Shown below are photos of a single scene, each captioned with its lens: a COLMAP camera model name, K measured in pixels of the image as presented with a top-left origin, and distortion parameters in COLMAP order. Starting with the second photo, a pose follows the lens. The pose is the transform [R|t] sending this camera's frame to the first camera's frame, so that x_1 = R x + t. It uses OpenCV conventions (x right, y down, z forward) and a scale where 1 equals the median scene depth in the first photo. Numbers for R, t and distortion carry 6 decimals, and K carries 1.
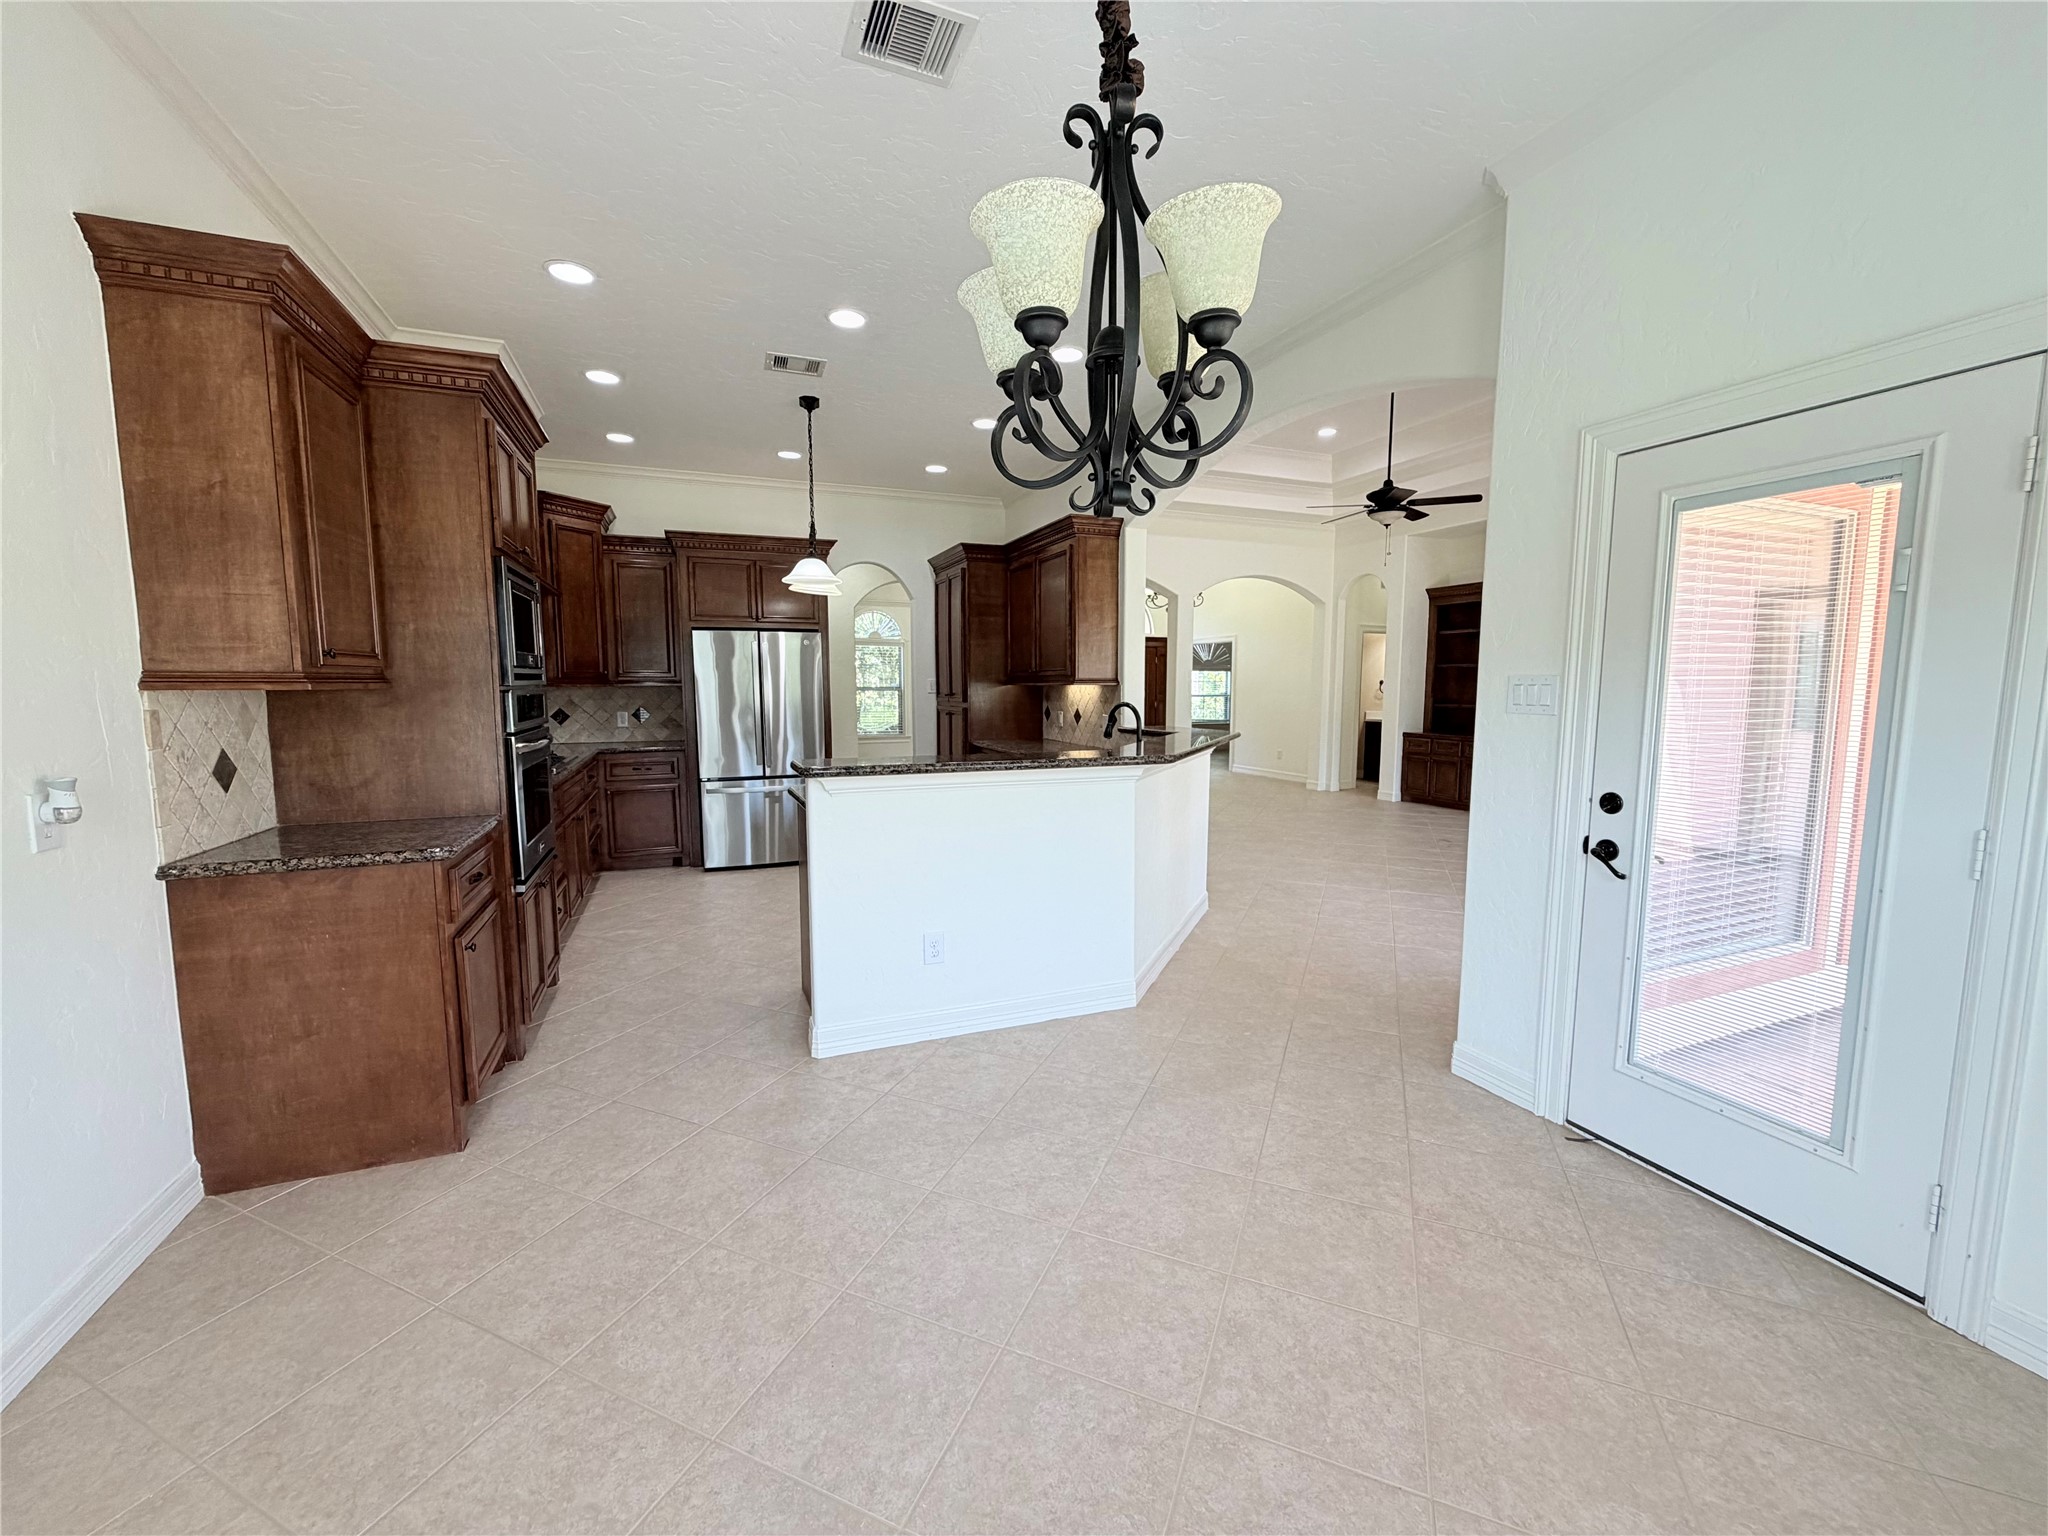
lens RADIAL K [[815.2, 0, 1023.2], [0, 815.2, 771.8], [0, 0, 1]] dist [-0.001879, -0.000081]
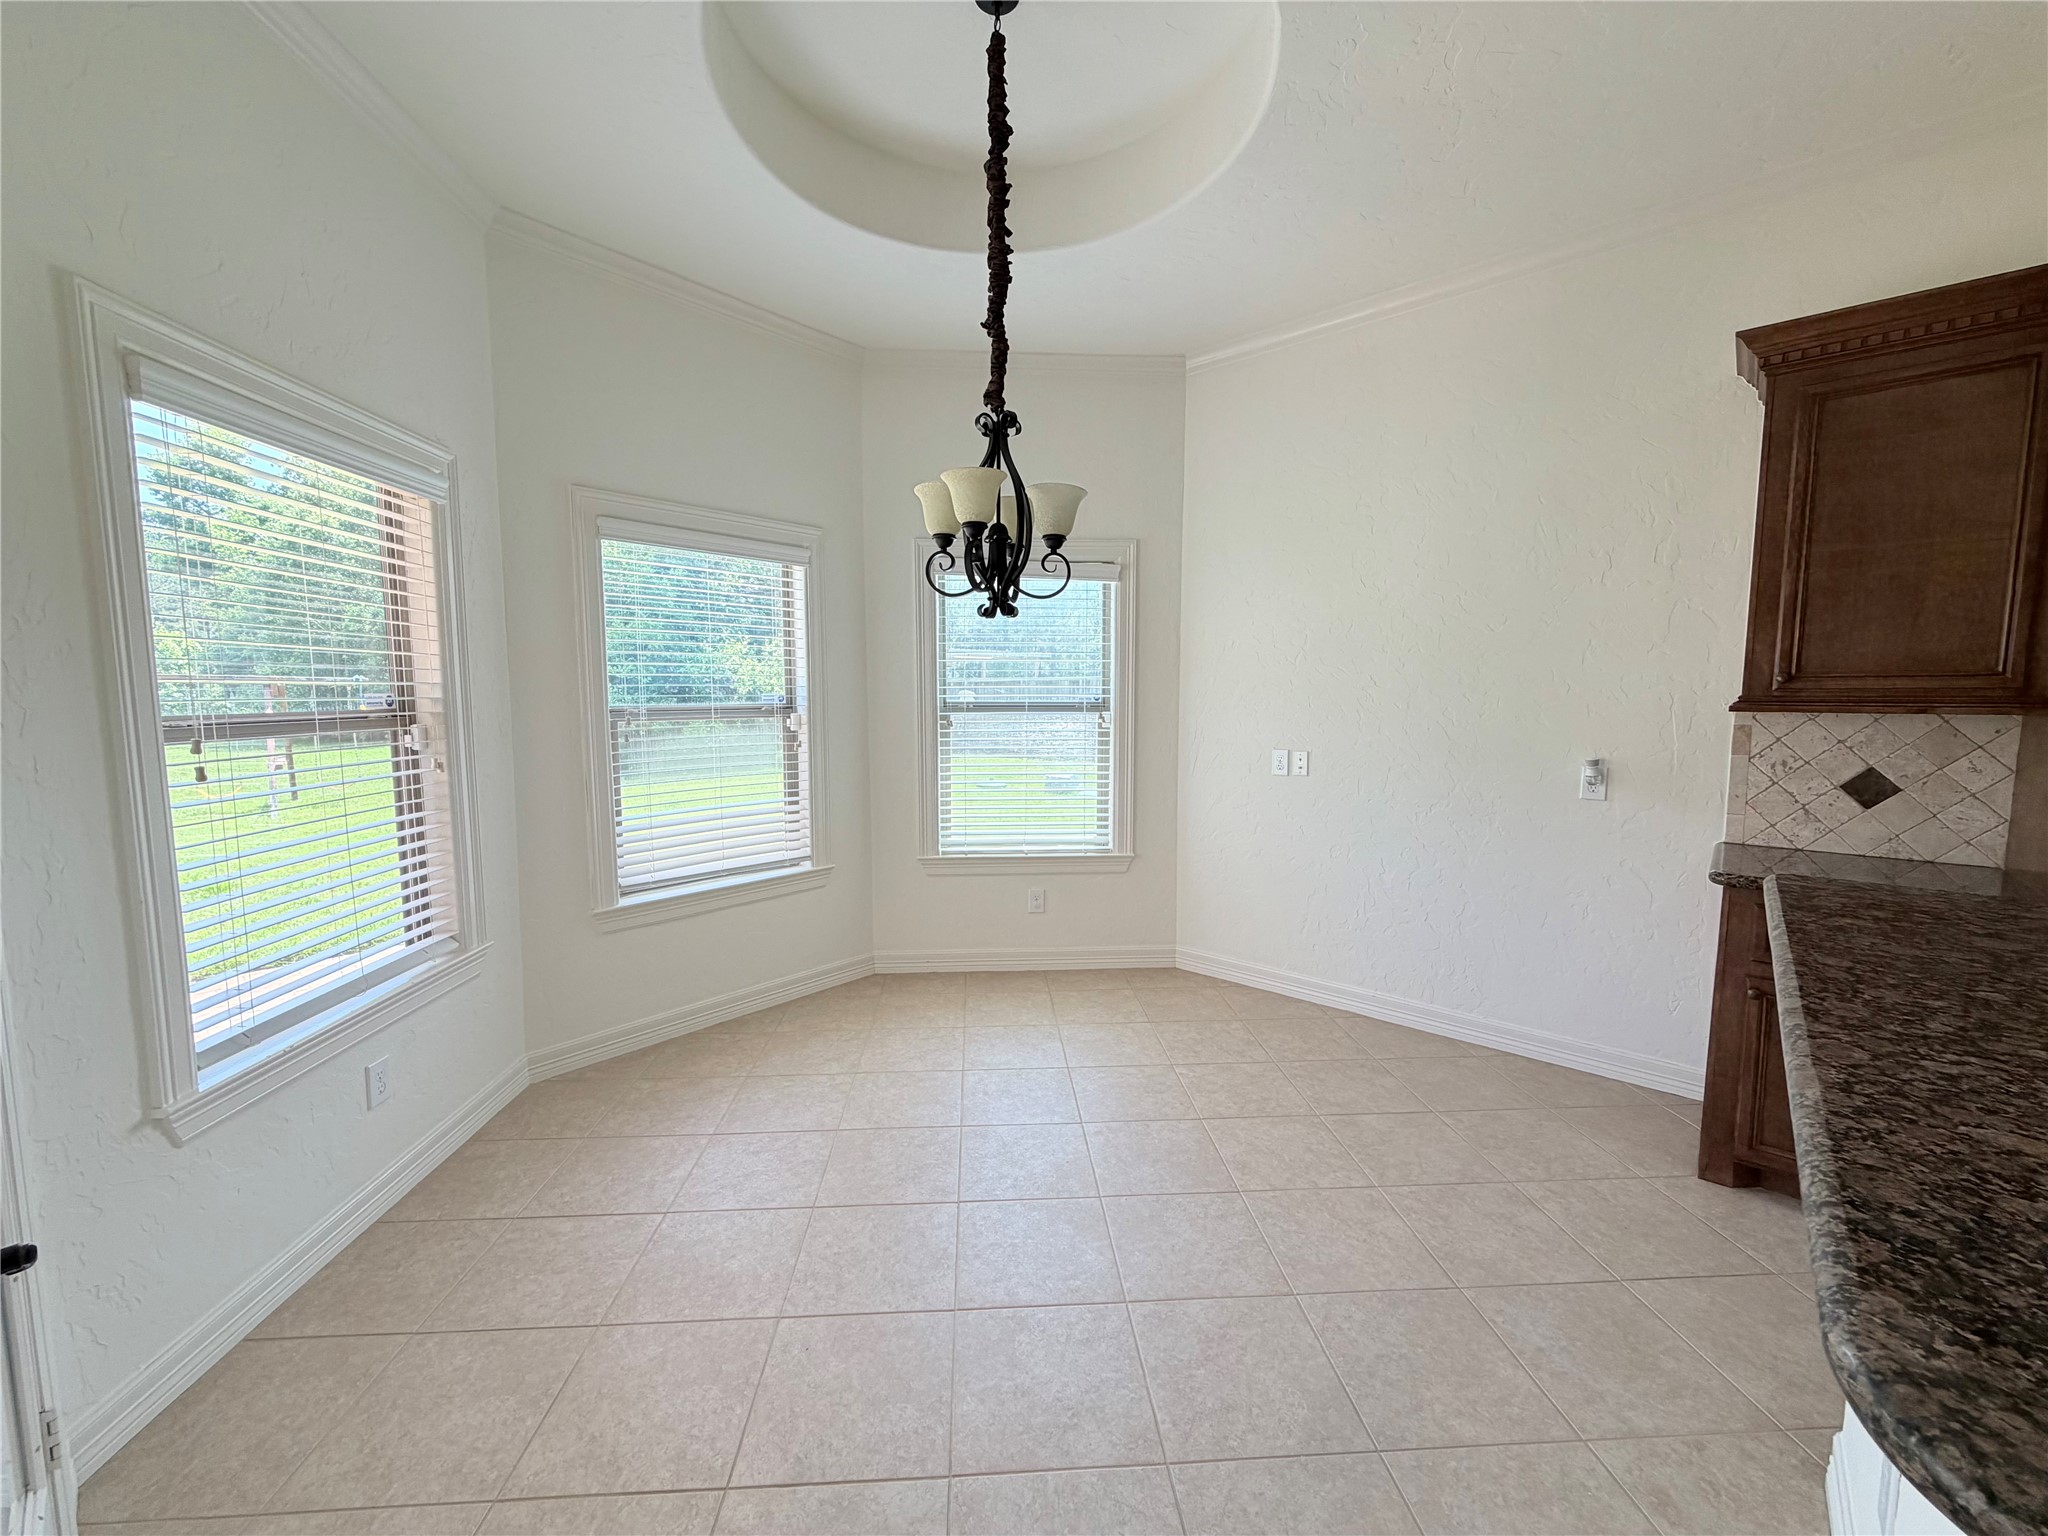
lens RADIAL K [[815.5, 0, 1019.7], [0, 815.5, 769.1], [0, 0, 1]] dist [-0.000321, 0.000104]
pose [[-0.895364, 0.041472, -0.443399, 0.187610], [-0.049186, 0.980354, 0.191017, -0.067939], [0.442610, 0.192839, -0.875734, 0.555721]]
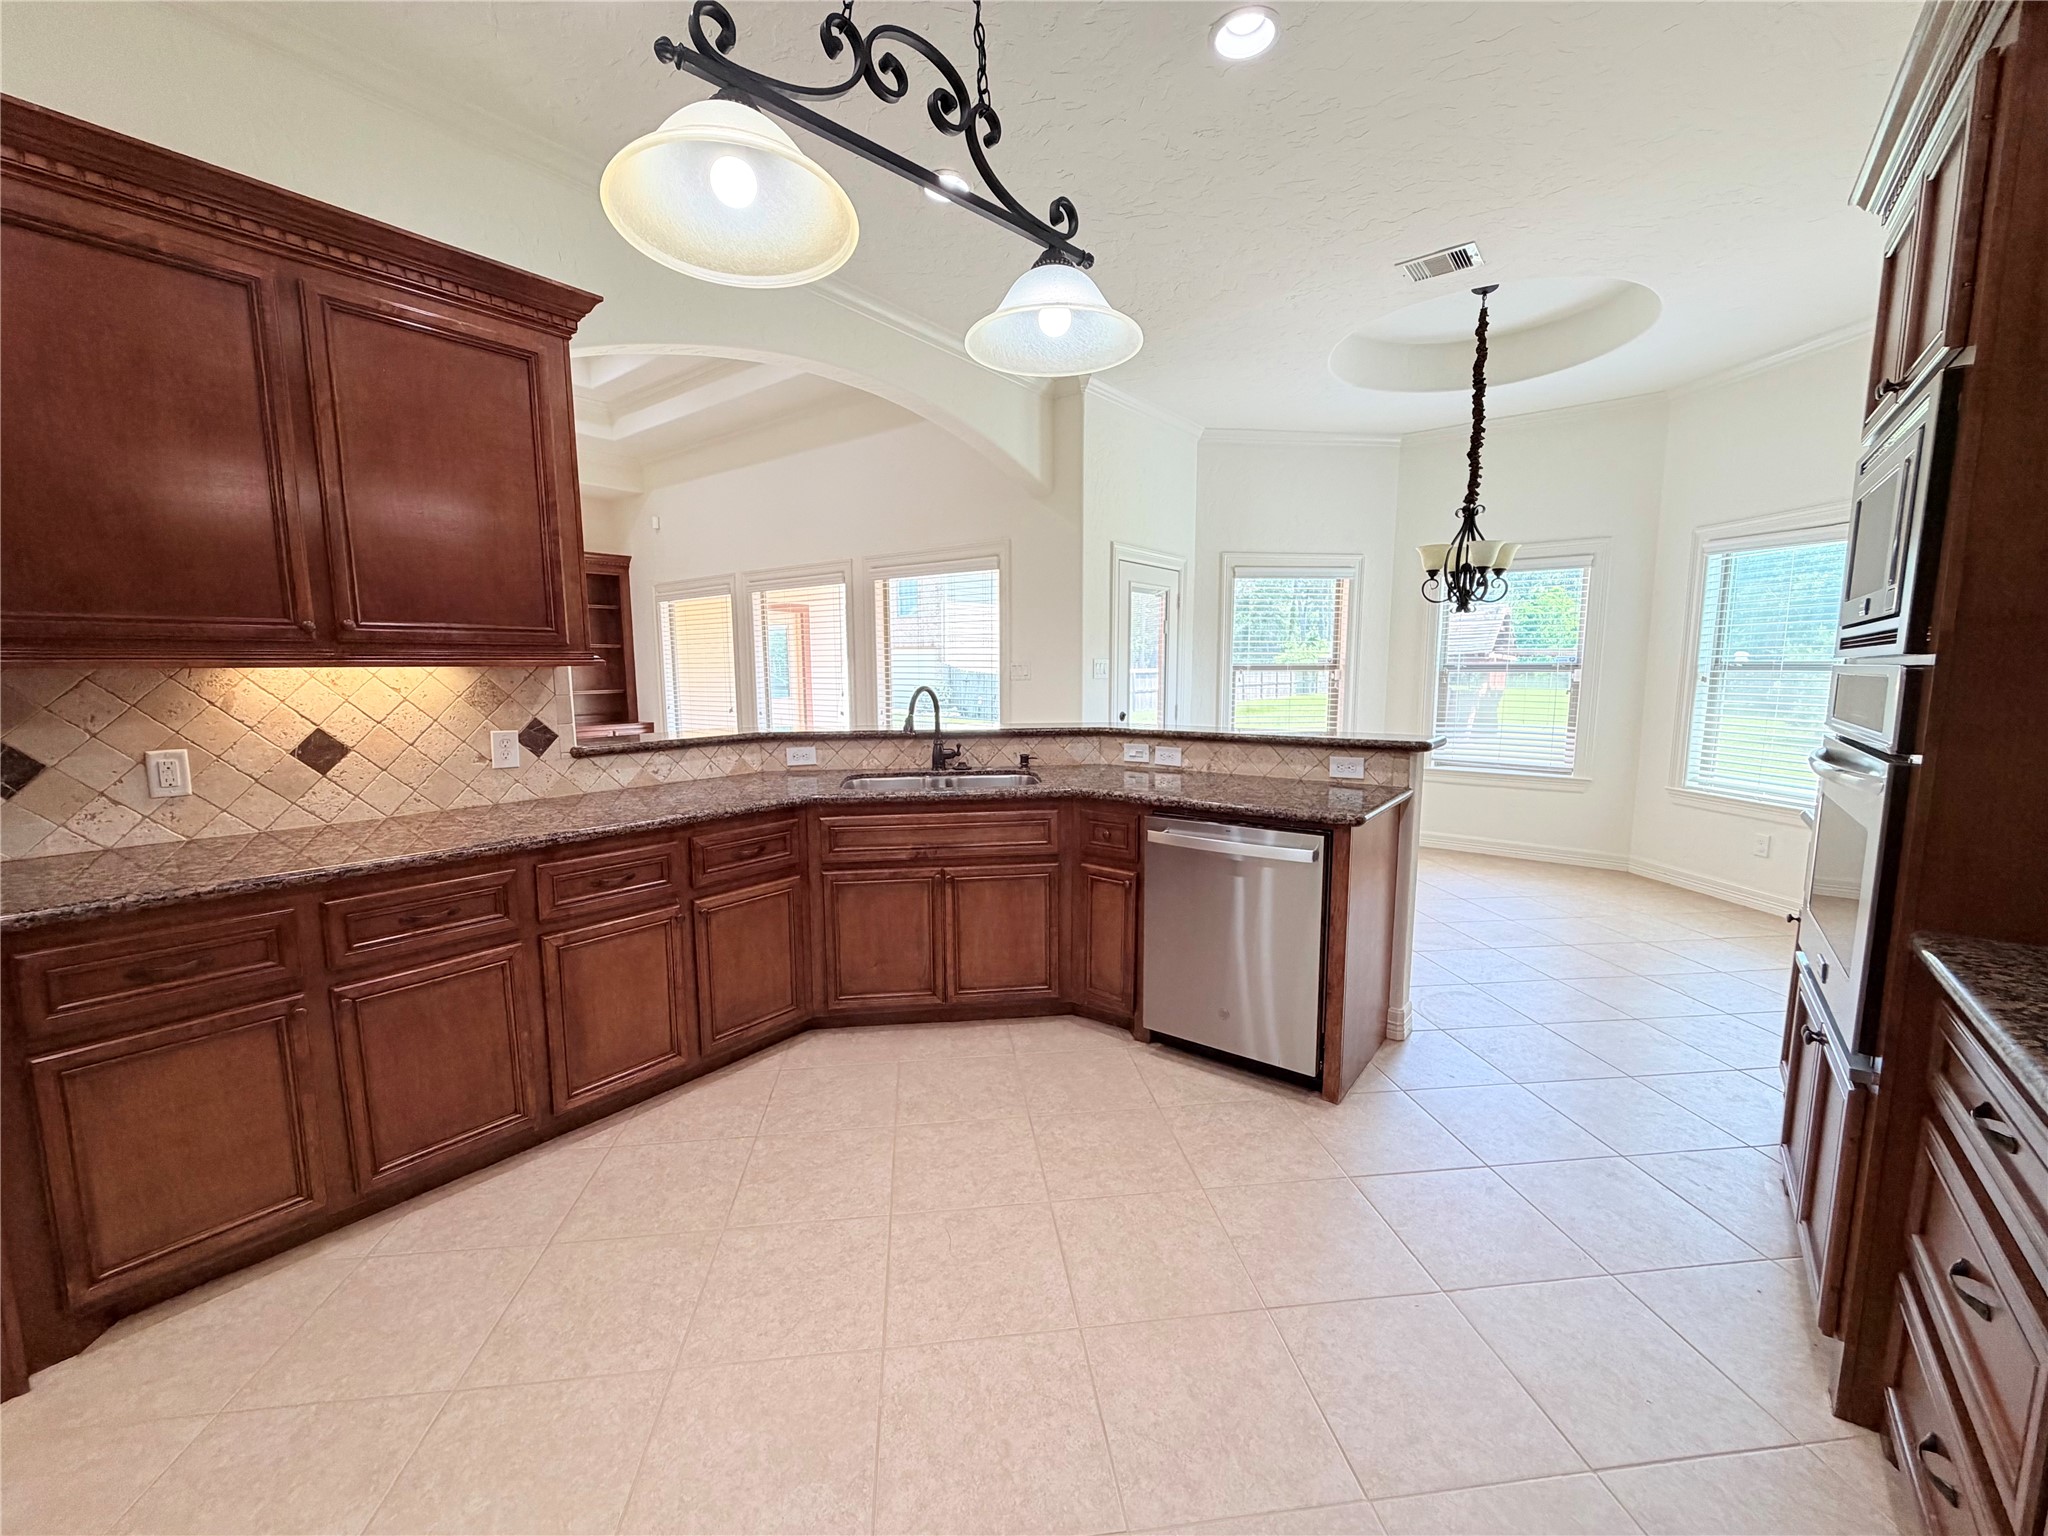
lens RADIAL K [[815.5, 0, 1019.7], [0, 815.5, 769.1], [0, 0, 1]] dist [-0.000321, 0.000104]
pose [[-0.497390, -0.107207, 0.860877, -0.422832], [0.097701, 0.979099, 0.178378, -0.096475], [-0.862008, 0.172832, -0.476520, 0.914936]]
